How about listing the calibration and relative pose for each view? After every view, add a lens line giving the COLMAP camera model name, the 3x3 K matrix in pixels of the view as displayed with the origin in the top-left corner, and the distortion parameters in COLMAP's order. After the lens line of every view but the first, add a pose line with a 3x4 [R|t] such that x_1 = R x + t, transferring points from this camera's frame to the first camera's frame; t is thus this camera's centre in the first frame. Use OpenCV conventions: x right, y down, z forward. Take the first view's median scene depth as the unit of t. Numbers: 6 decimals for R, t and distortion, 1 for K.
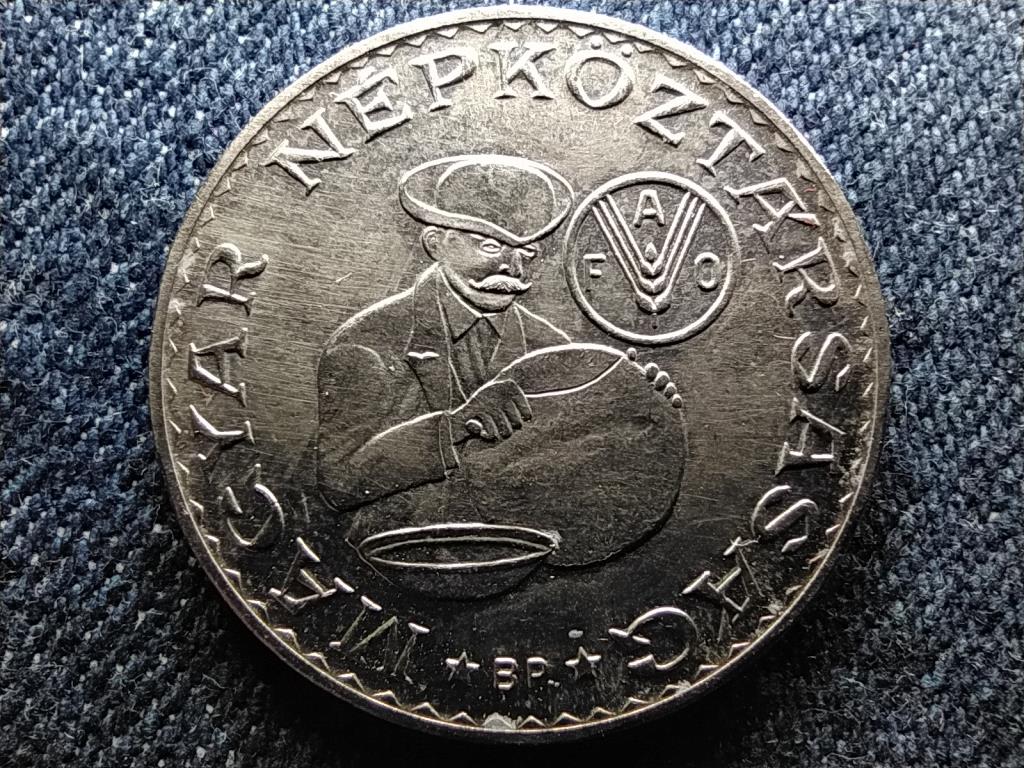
lens RADIAL K [[412.2, 0, 498.2], [0, 412.2, 386.2], [0, 0, 1]] dist [0.006765, -0.004728]
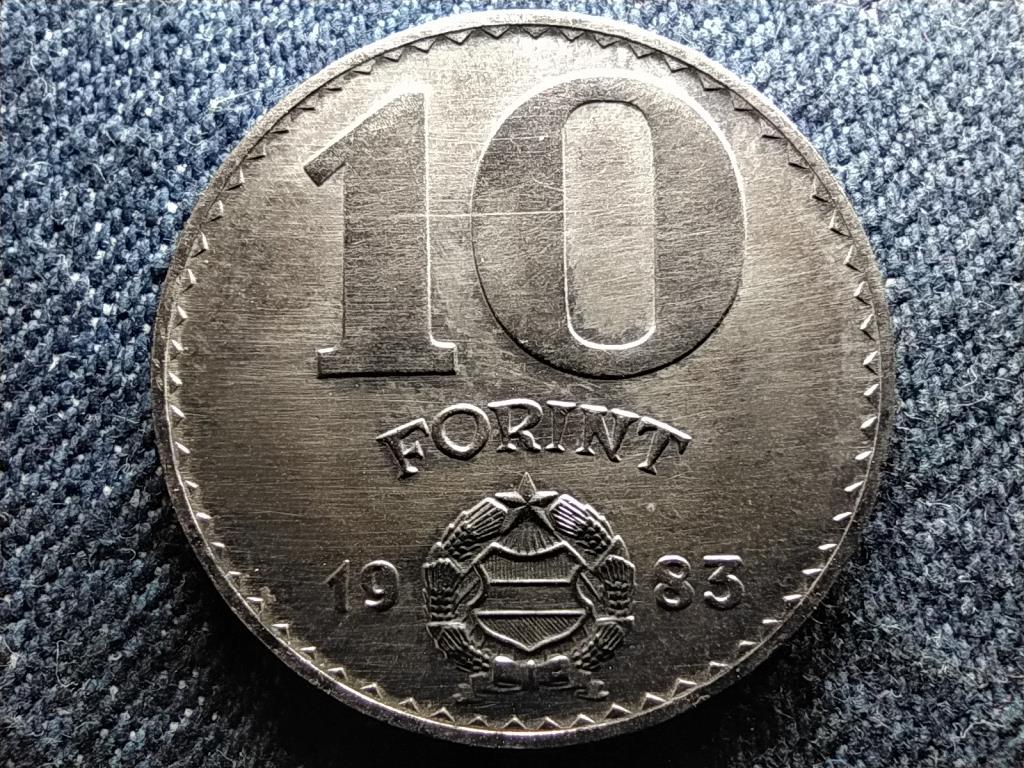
lens RADIAL K [[412.2, 0, 498.2], [0, 412.2, 416.7], [0, 0, 1]] dist [0.006765, -0.004728]
pose [[0.999704, 0.024184, -0.002791, 0.239903], [-0.024219, 0.999618, -0.013323, 0.679816], [0.002468, 0.013387, 0.999907, -0.022353]]
